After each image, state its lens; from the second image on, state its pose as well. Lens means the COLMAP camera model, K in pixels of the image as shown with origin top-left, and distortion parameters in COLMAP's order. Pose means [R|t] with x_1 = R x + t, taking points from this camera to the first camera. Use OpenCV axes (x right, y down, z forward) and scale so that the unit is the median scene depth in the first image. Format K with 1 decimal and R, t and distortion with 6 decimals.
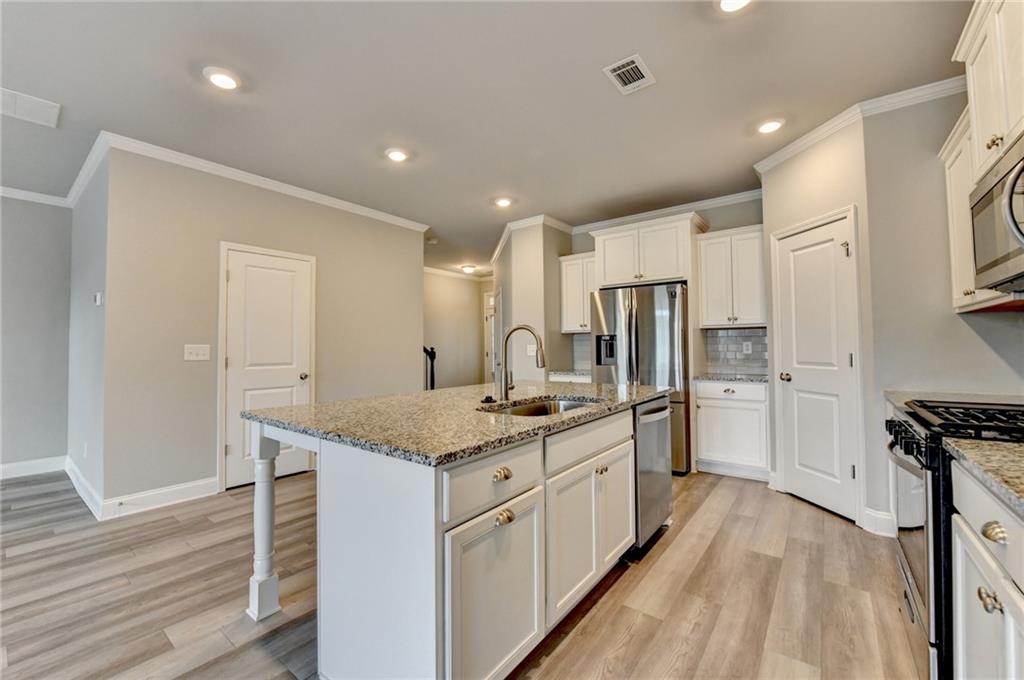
lens RADIAL K [[402.0, 0, 512.0], [0, 402.0, 340.0], [0, 0, 1]] dist [-0.001505, -0.000112]
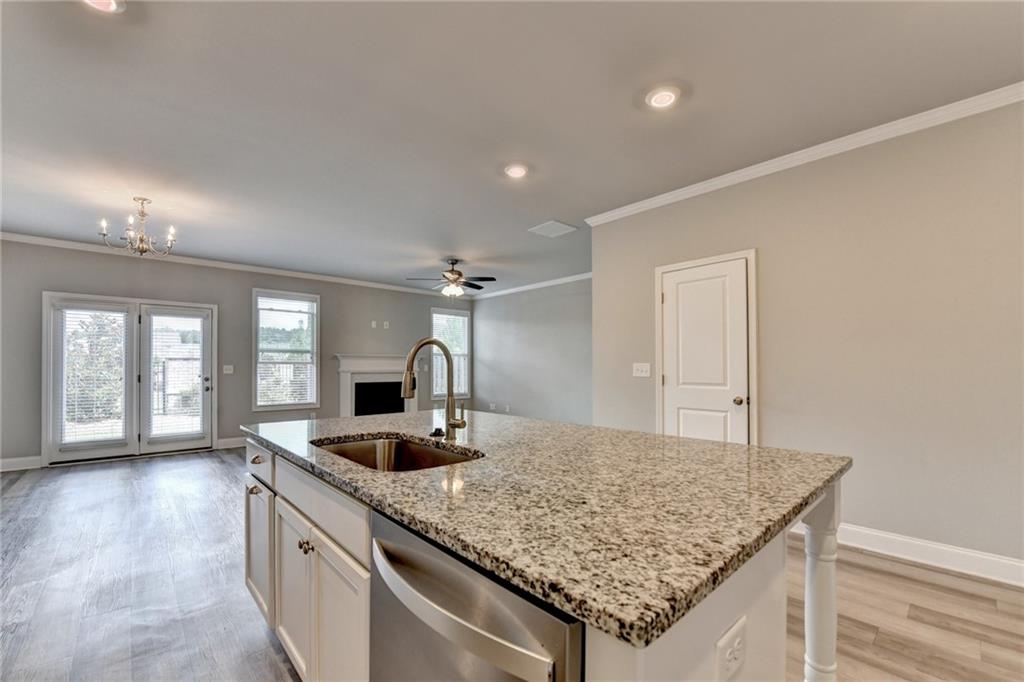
lens RADIAL K [[426.6, 0, 513.8], [0, 426.6, 366.2], [0, 0, 1]] dist [-0.015255, -0.000093]
pose [[-0.168472, 0.003951, -0.985699, 0.486889], [0.021500, 0.999769, 0.000332, 0.011896], [0.985472, -0.021137, -0.168518, 0.829239]]
